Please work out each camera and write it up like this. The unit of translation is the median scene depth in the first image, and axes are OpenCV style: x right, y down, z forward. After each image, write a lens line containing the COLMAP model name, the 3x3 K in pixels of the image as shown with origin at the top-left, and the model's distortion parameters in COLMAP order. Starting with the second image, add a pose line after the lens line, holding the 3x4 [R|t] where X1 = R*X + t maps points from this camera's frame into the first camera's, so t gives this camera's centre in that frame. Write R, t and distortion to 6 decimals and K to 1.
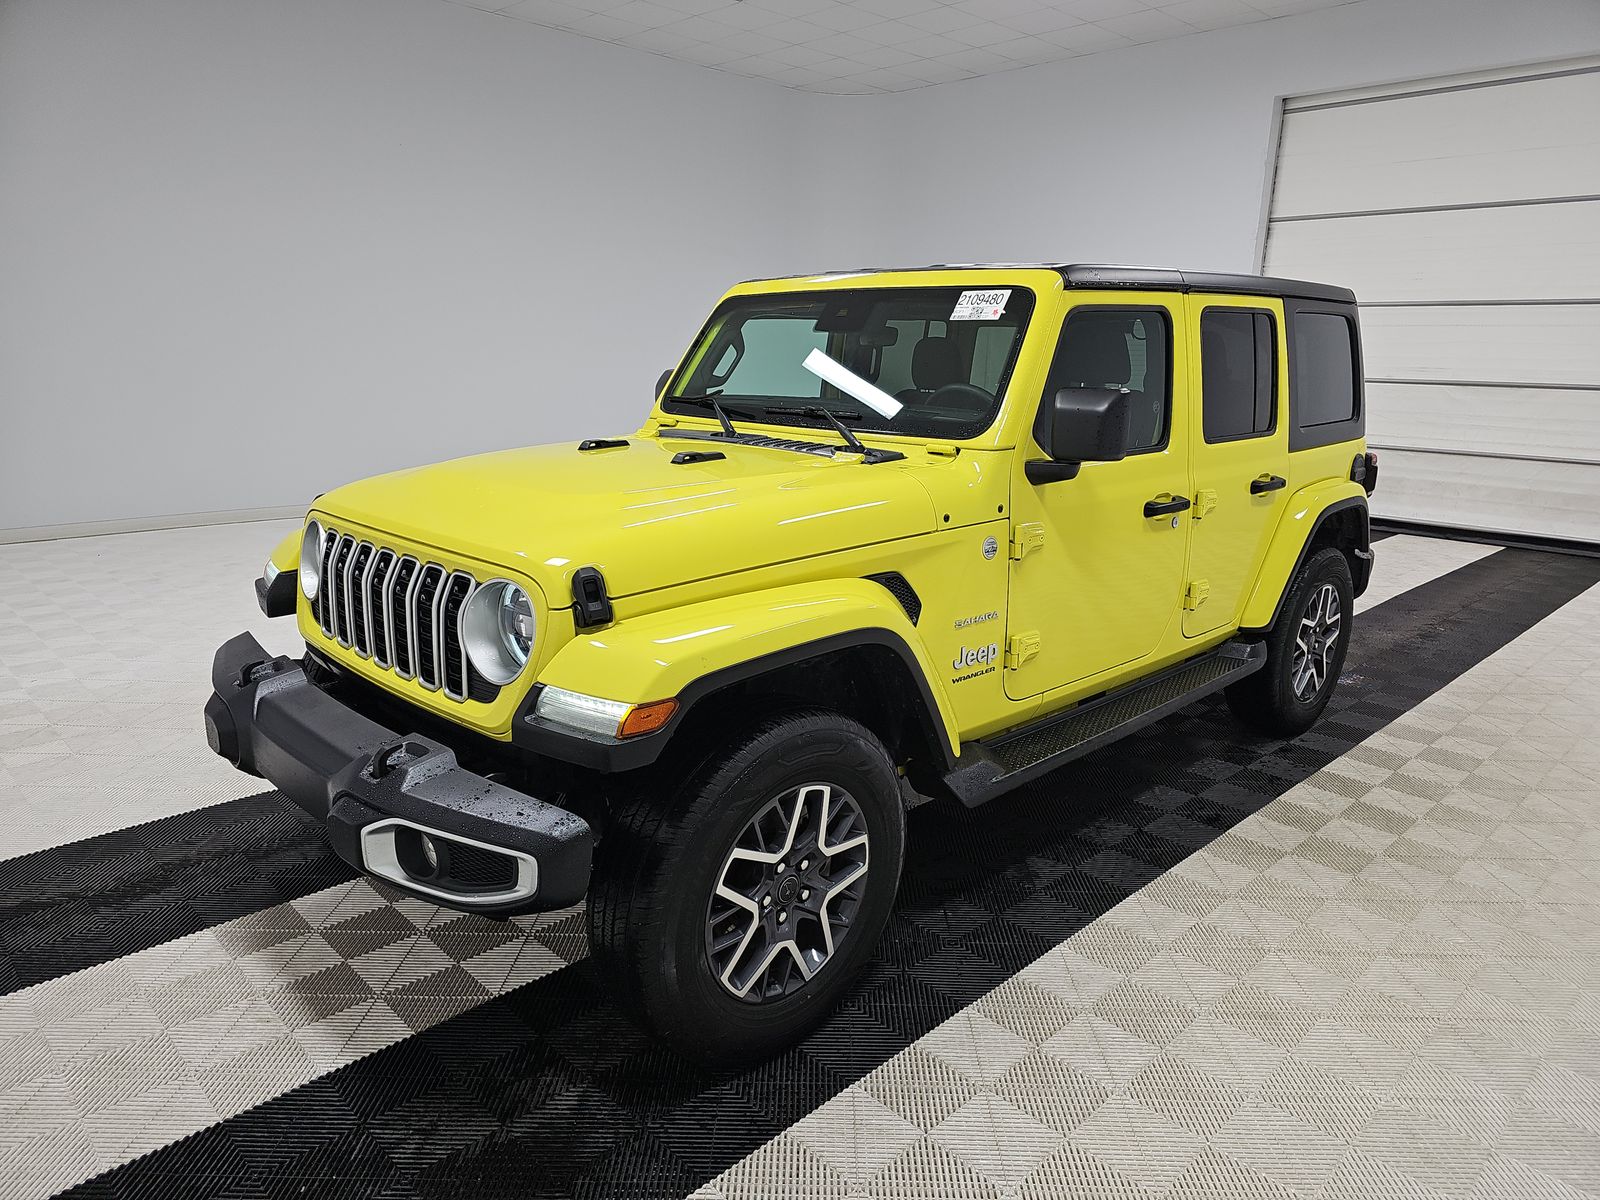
lens RADIAL K [[1107.0, 0, 800.0], [0, 1107.0, 600.0], [0, 0, 1]] dist [-0.040763, -0.000223]
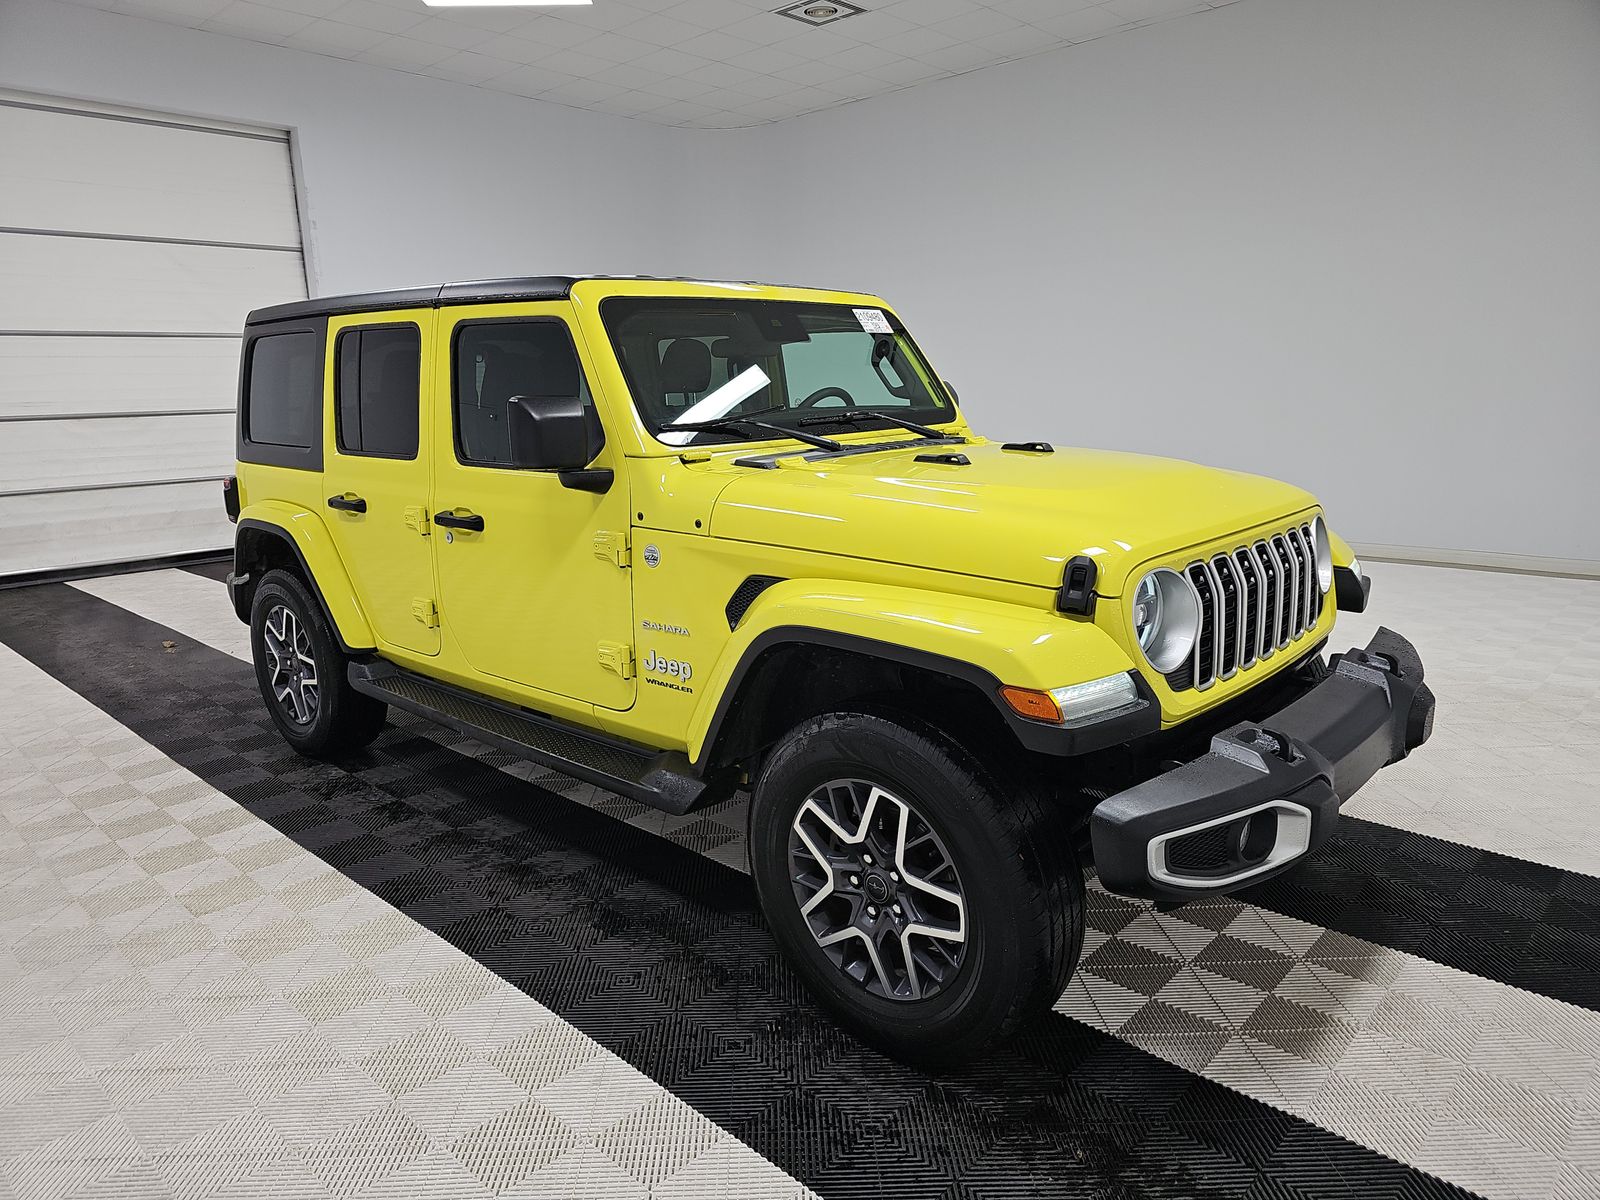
lens RADIAL K [[1095.4, 0, 800.0], [0, 1095.4, 600.0], [0, 0, 1]] dist [0.267629, -0.000192]
pose [[0.095873, 0.251109, -0.963199, 0.937759], [-0.194747, 0.953688, 0.229245, -0.212766], [0.976157, 0.165602, 0.140335, 0.789128]]
